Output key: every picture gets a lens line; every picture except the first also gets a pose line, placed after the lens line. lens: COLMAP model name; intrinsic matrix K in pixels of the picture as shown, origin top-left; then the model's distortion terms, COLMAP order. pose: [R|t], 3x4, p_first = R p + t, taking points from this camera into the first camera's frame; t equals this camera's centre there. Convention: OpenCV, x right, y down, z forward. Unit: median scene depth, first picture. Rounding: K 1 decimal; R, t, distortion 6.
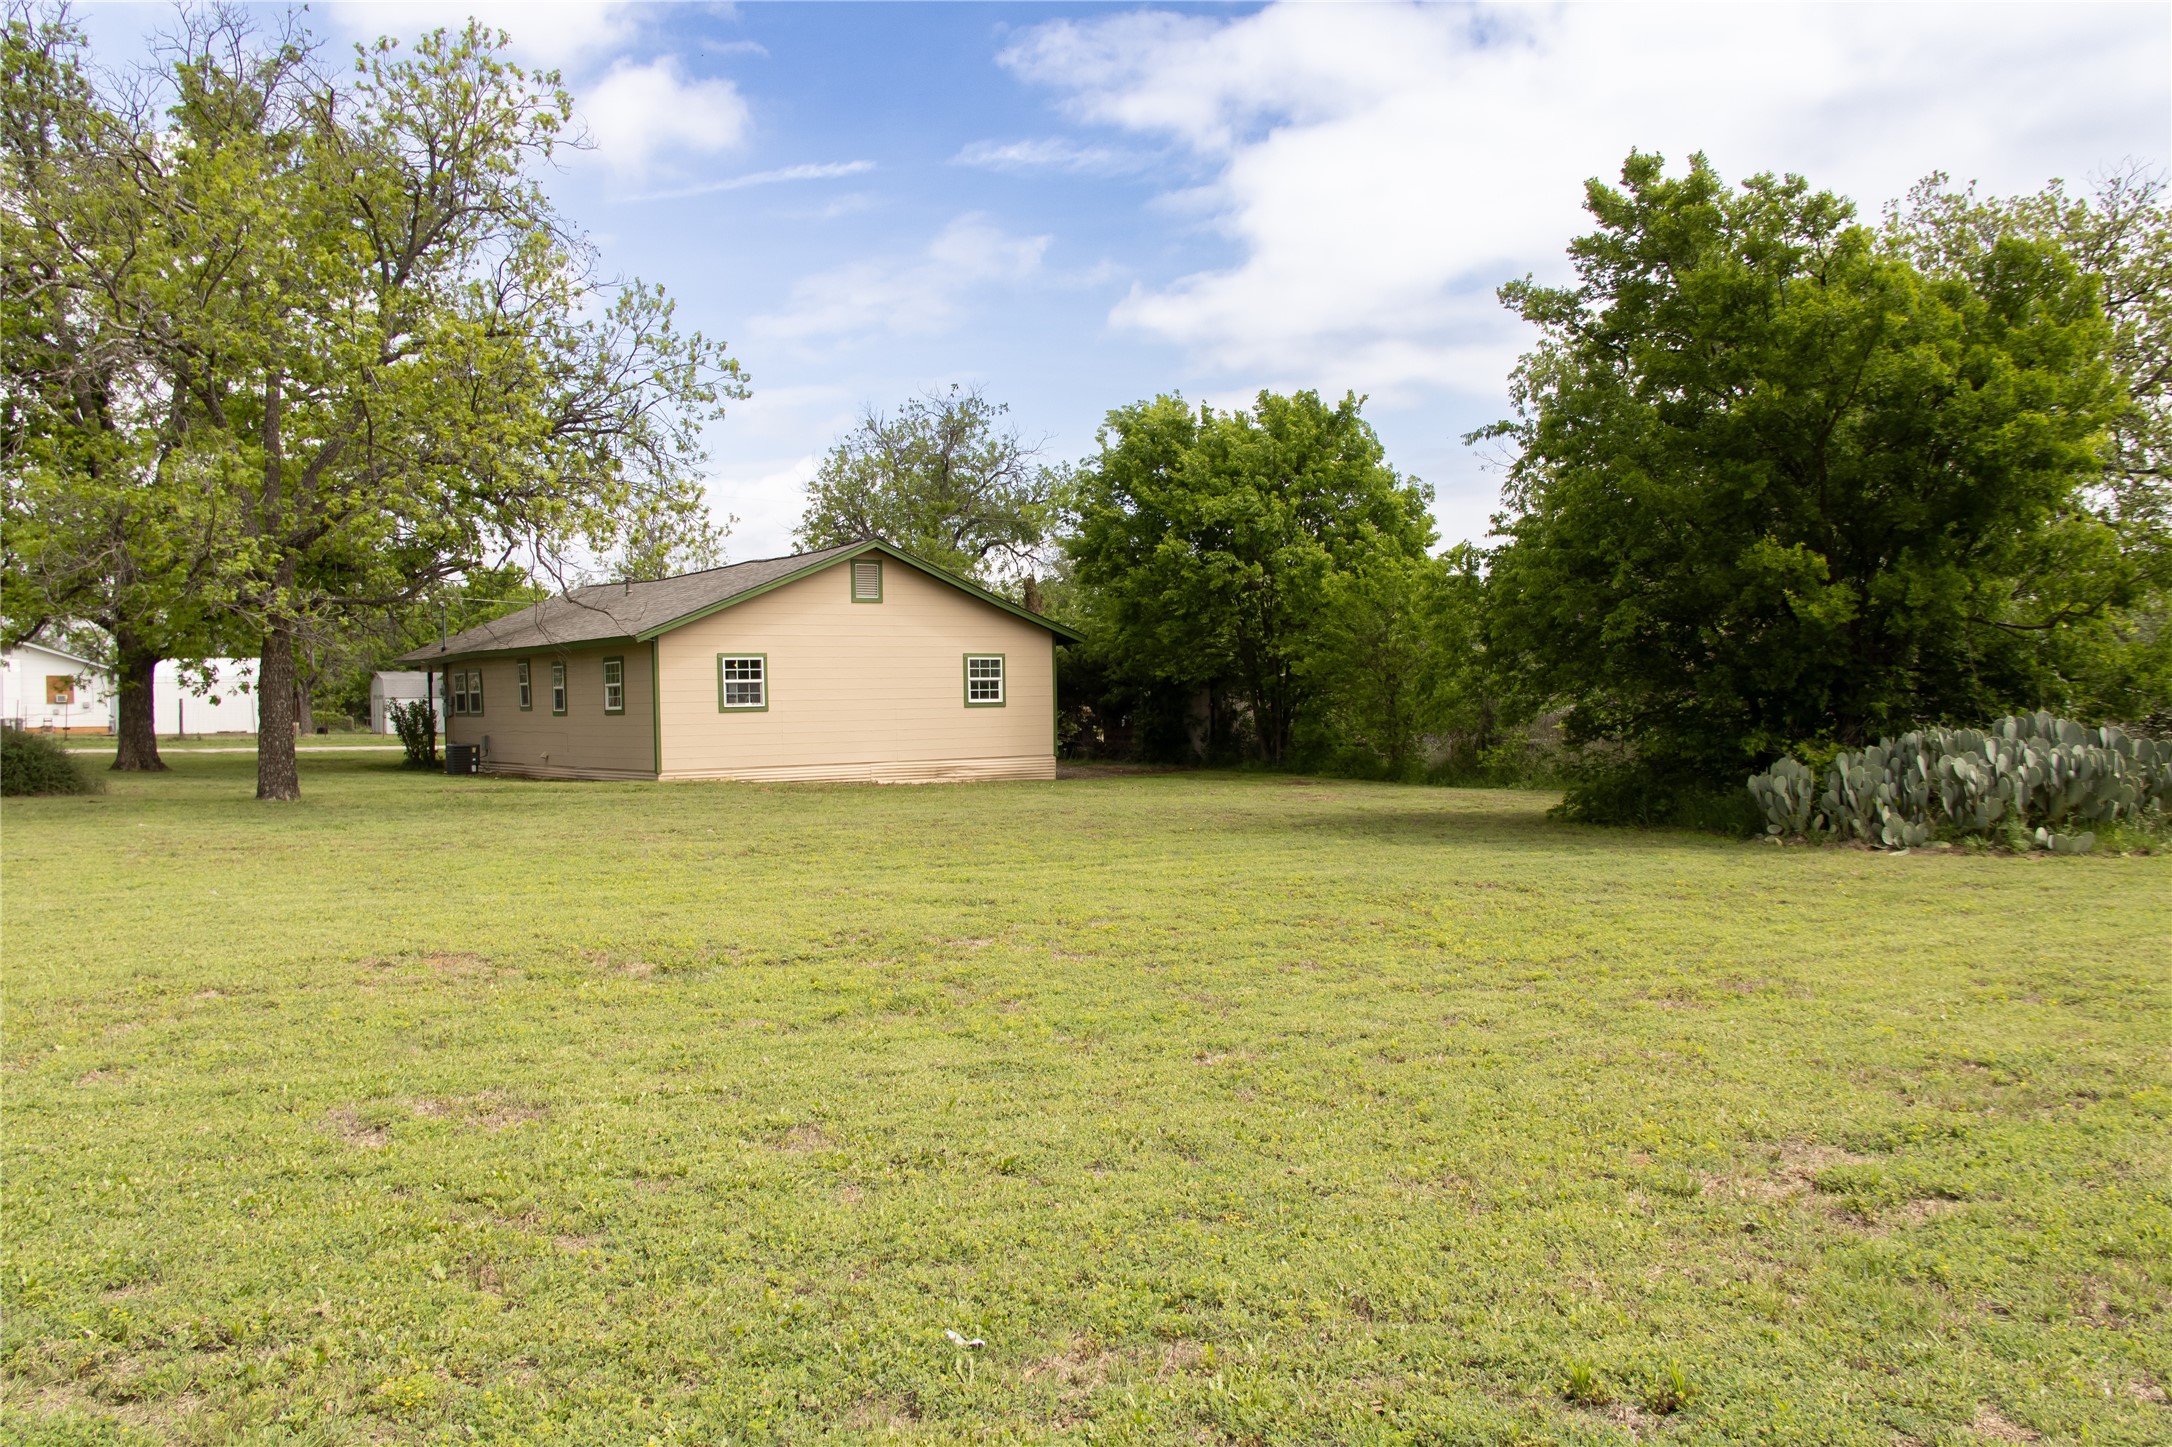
lens RADIAL K [[1728.4, 0, 1076.7], [0, 1728.4, 725.4], [0, 0, 1]] dist [0.050060, -0.043718]
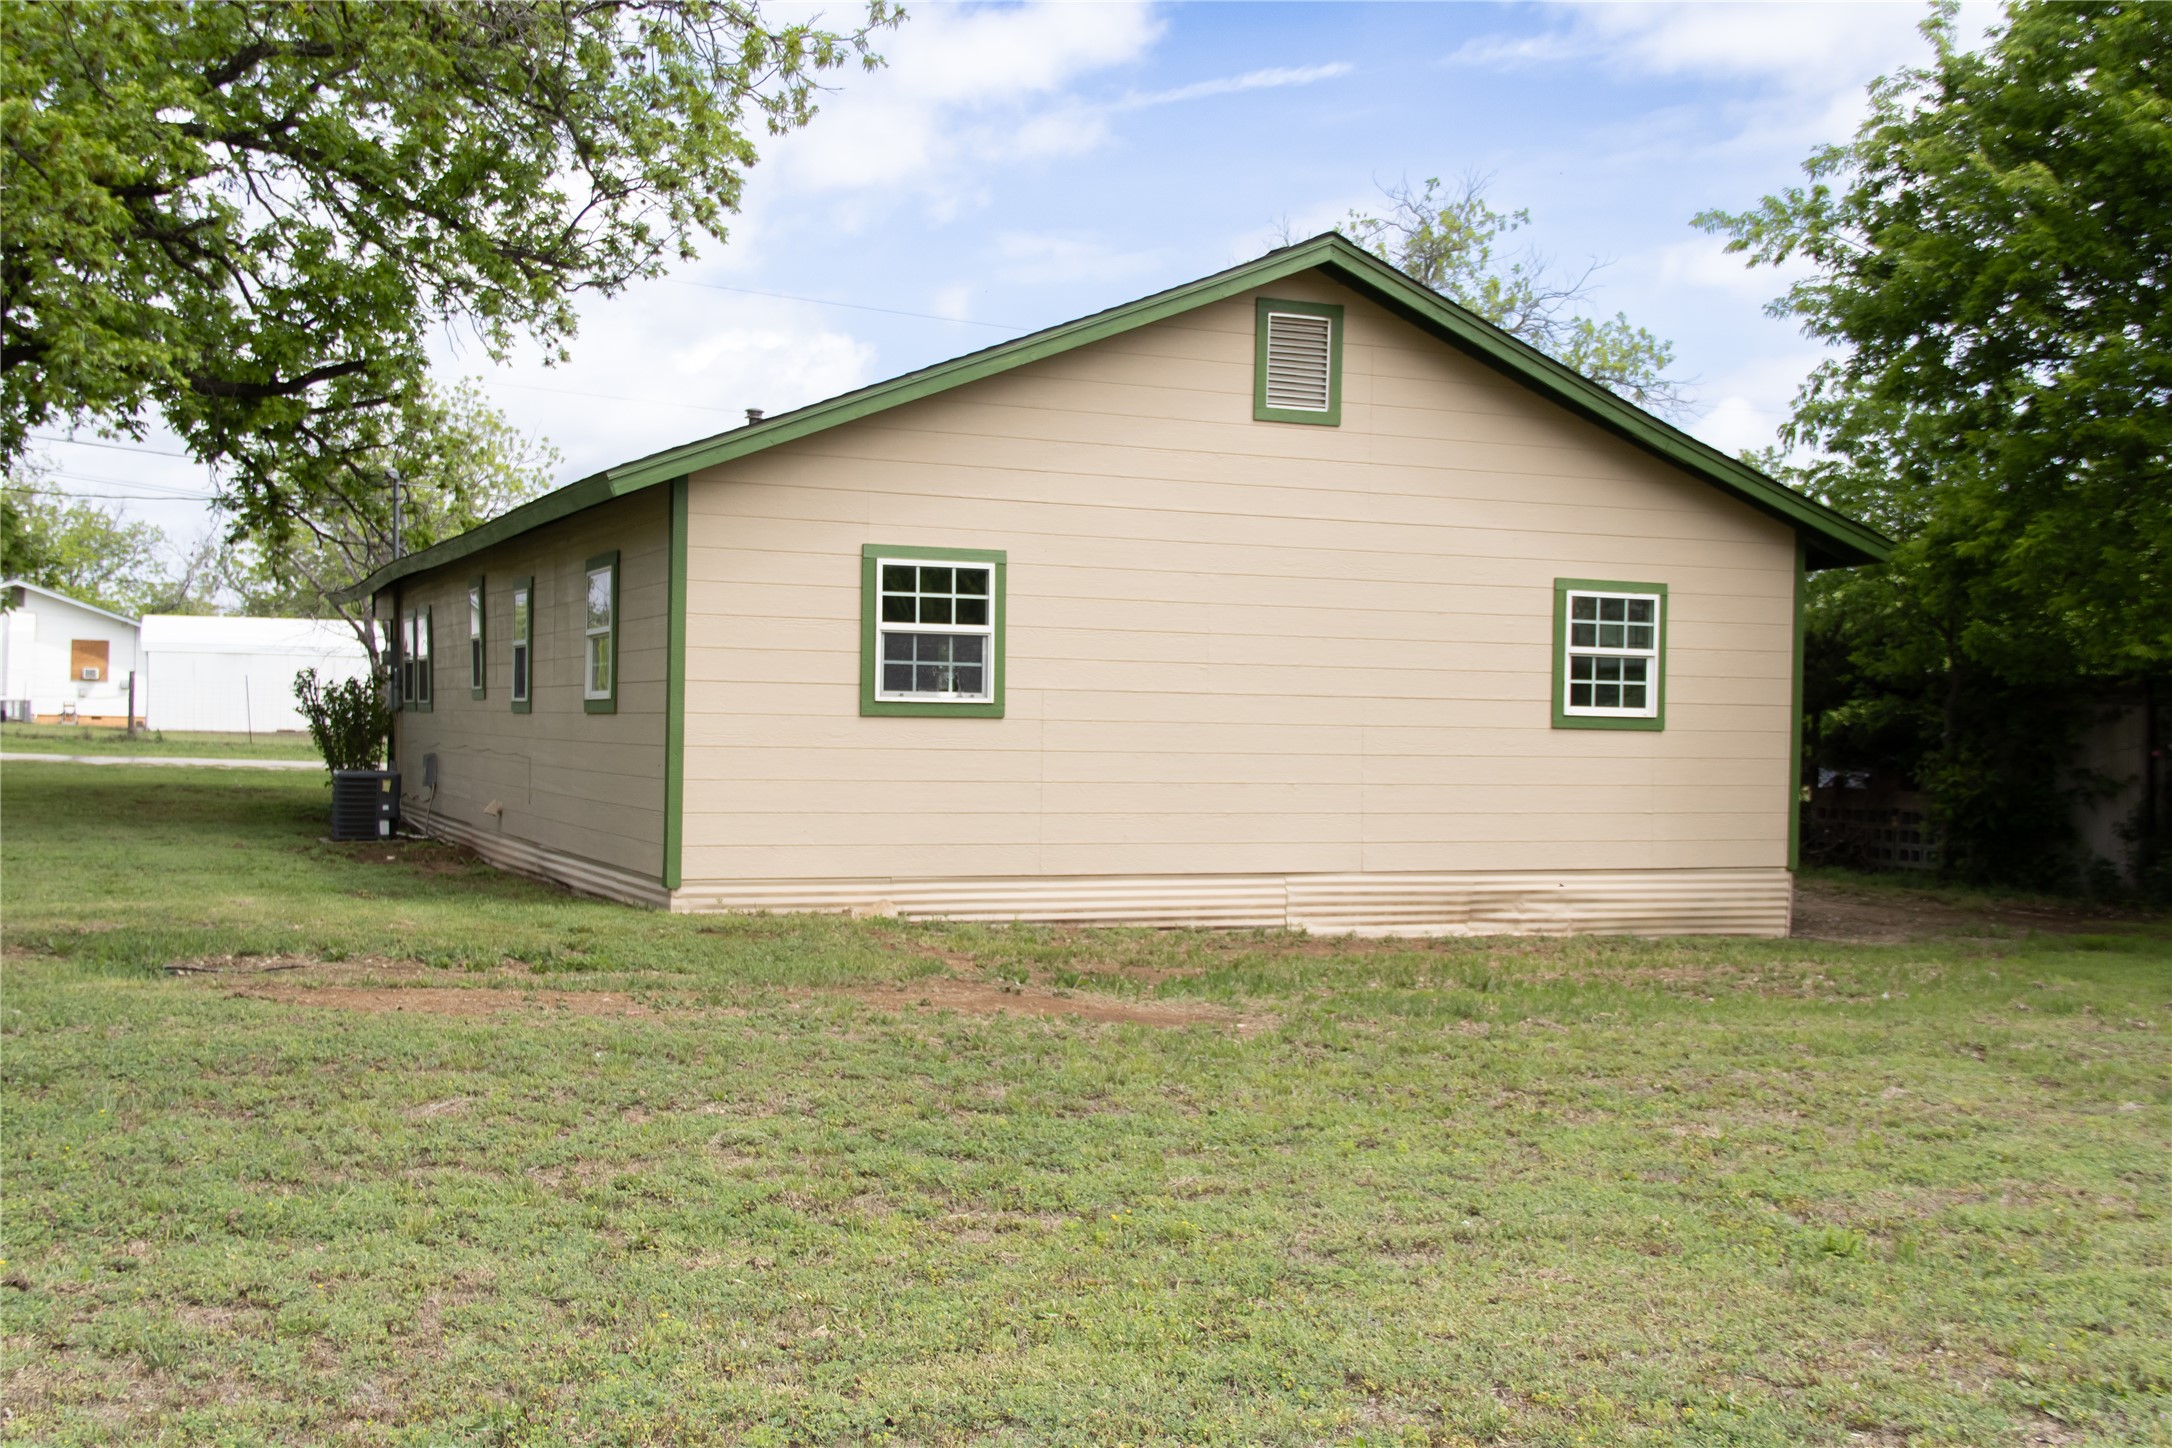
lens RADIAL K [[2659.7, 0, 1071.1], [0, 2659.7, 735.1], [0, 0, 1]] dist [0.145970, 0.000000]
pose [[0.981249, 0.036895, -0.189180, -0.057455], [-0.038678, 0.999235, -0.005737, -0.002048], [0.188823, 0.012947, 0.981926, 0.431428]]
